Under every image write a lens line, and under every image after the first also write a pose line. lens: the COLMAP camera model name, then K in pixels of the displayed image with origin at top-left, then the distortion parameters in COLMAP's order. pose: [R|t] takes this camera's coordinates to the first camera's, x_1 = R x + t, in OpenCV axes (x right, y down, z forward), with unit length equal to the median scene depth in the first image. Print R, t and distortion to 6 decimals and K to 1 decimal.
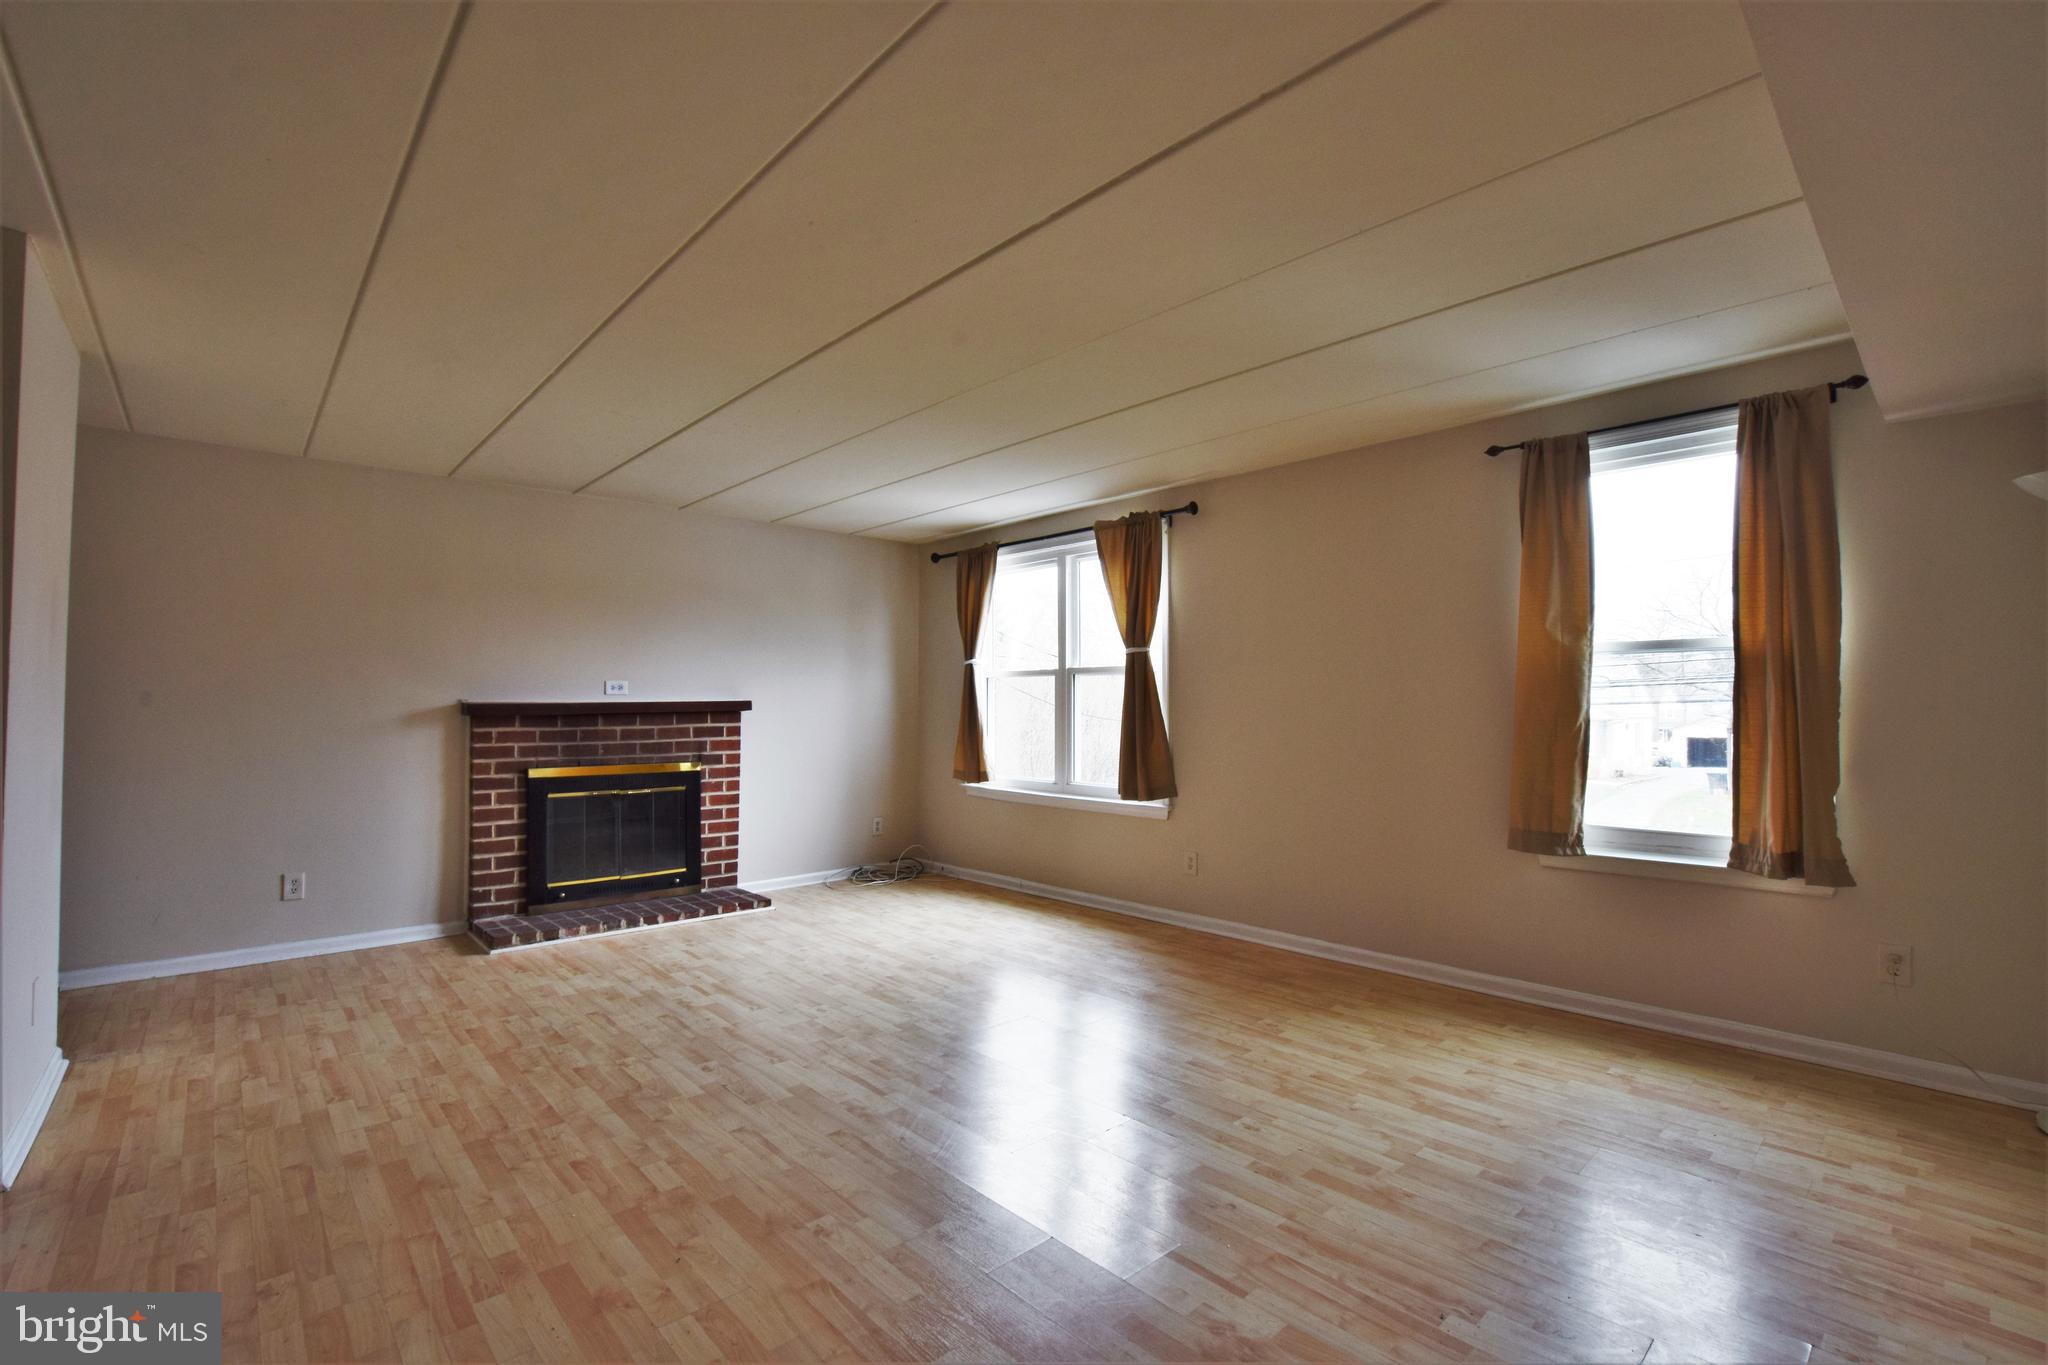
lens RADIAL K [[900.9, 0, 1027.2], [0, 900.9, 681.2], [0, 0, 1]] dist [-0.035504, 0.005516]
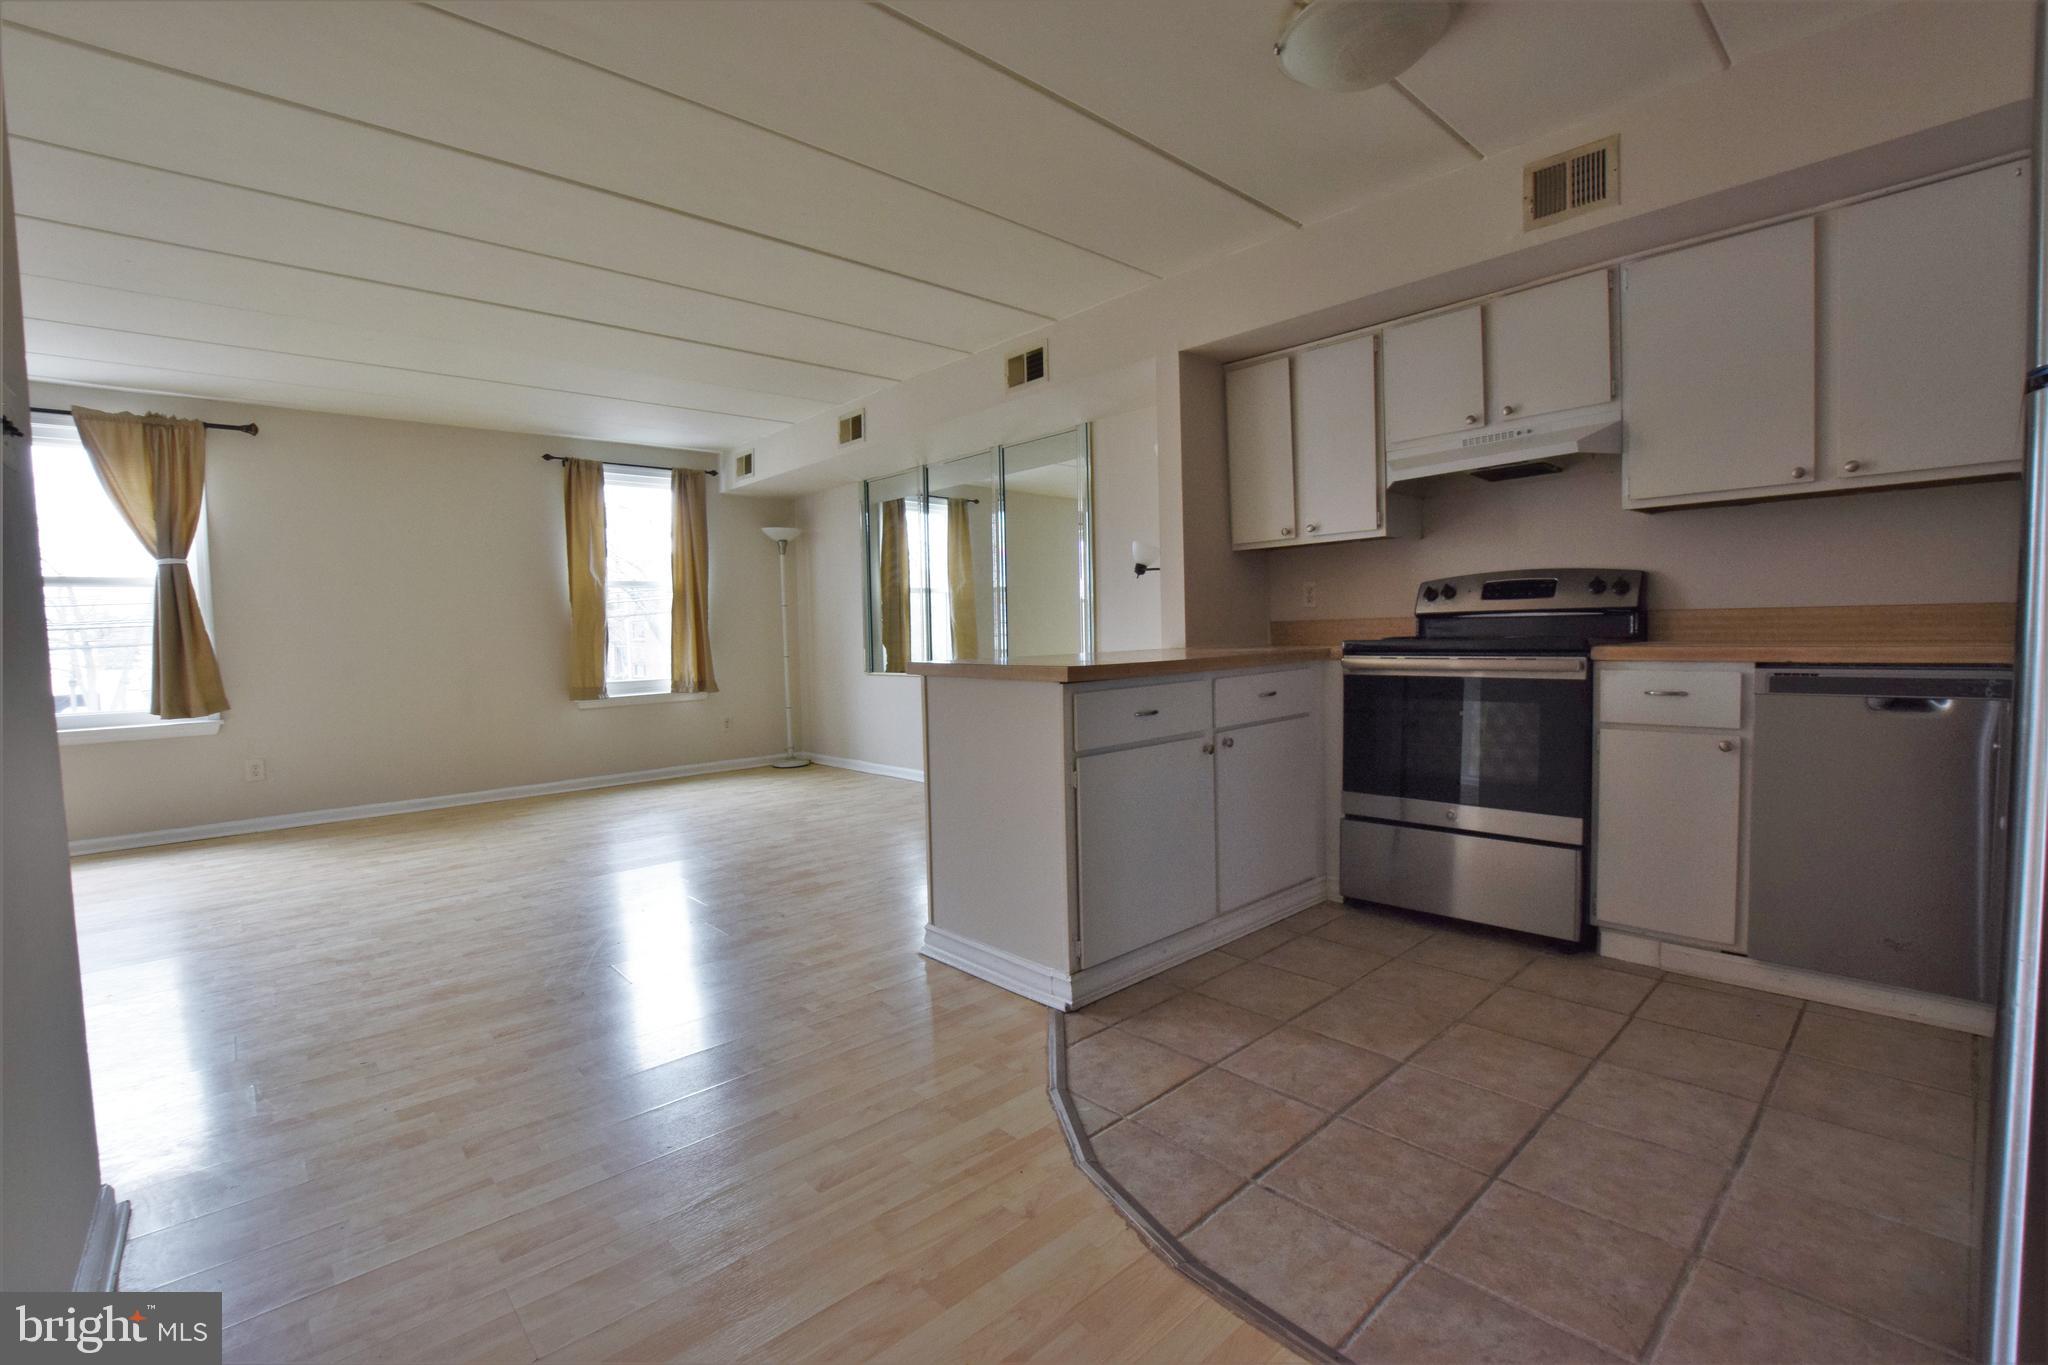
lens RADIAL K [[900.9, 0, 1026.0], [0, 900.9, 683.6], [0, 0, 1]] dist [-0.035504, 0.005516]
pose [[0.002879, -0.057684, 0.998331, -1.243813], [0.001104, 0.998334, 0.057681, 0.065443], [-0.999995, 0.000936, 0.002938, 0.149064]]
